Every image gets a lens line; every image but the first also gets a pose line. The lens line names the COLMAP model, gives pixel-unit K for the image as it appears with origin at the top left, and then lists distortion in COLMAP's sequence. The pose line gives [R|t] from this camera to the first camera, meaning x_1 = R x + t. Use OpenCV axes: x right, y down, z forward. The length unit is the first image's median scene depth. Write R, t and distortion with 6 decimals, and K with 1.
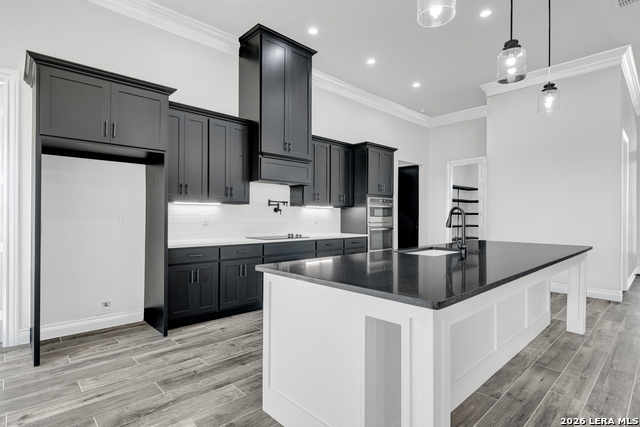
lens RADIAL K [[330.9, 0, 319.3], [0, 330.9, 215.5], [0, 0, 1]] dist [0.001226, 0.000695]
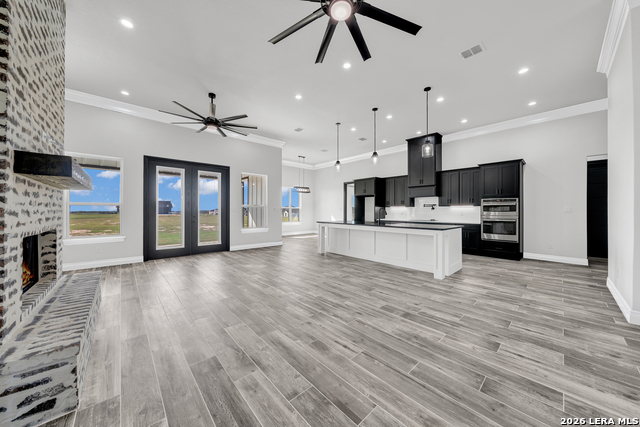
lens RADIAL K [[221.7, 0, 319.4], [0, 221.7, 210.3], [0, 0, 1]] dist [-0.008985, -0.000060]
pose [[-0.020767, -0.007951, -0.999753, 1.870931], [-0.002255, 0.999966, -0.007905, 0.011288], [0.999782, 0.002090, -0.020784, 0.395661]]
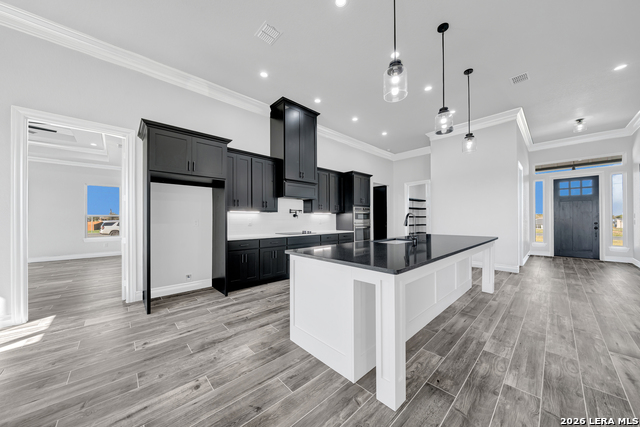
lens RADIAL K [[219.8, 0, 318.5], [0, 219.8, 218.4], [0, 0, 1]] dist [-0.006282, 0.000155]
pose [[0.999891, -0.009018, -0.011699, -0.008720], [0.008993, 0.999957, -0.002135, -0.000382], [0.011718, 0.002030, 0.999929, -0.040148]]
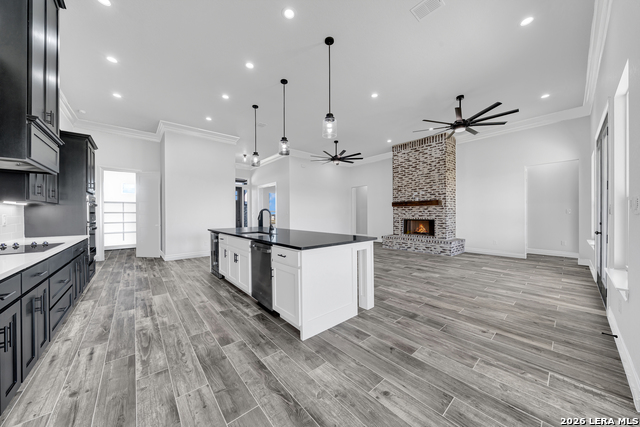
lens RADIAL K [[217.9, 0, 320.2], [0, 217.9, 215.6], [0, 0, 1]] dist [-0.008151, 0.000146]
pose [[0.043885, -0.013395, 0.998947, -0.666538], [0.006174, 0.999895, 0.013136, -0.001968], [-0.999018, 0.005591, 0.043963, 0.501328]]
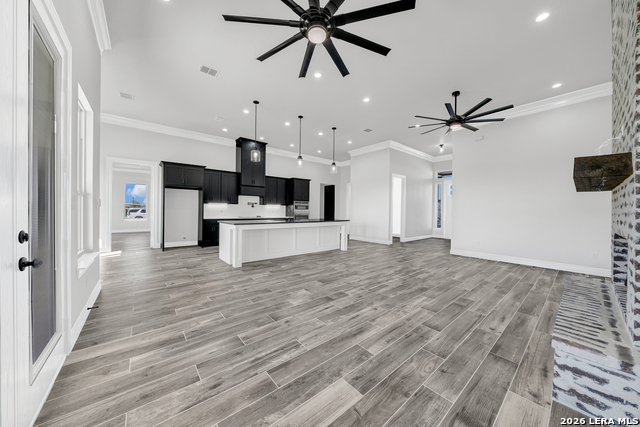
lens RADIAL K [[221.7, 0, 319.4], [0, 221.7, 210.3], [0, 0, 1]] dist [-0.008985, -0.000060]
pose [[0.997656, 0.007593, -0.068000, 0.671009], [-0.007414, 0.999968, 0.002880, 0.006736], [0.068020, -0.002369, 0.997681, -0.859473]]
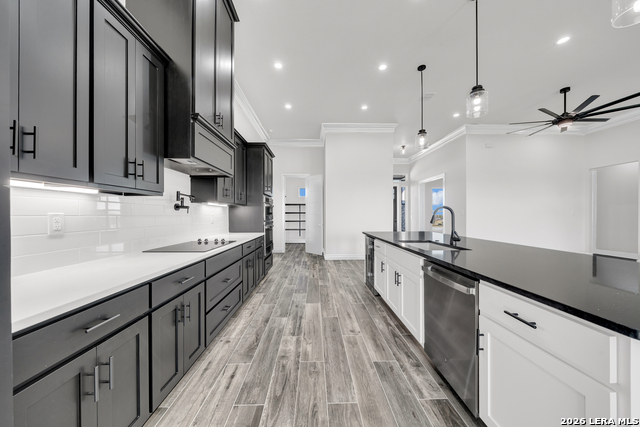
lens RADIAL K [[217.9, 0, 320.2], [0, 217.9, 215.6], [0, 0, 1]] dist [-0.008151, 0.000146]
pose [[0.664520, -0.009381, 0.747211, -0.384821], [0.005920, 0.999956, 0.007289, 0.000024], [-0.747247, -0.000420, 0.664546, 0.646199]]
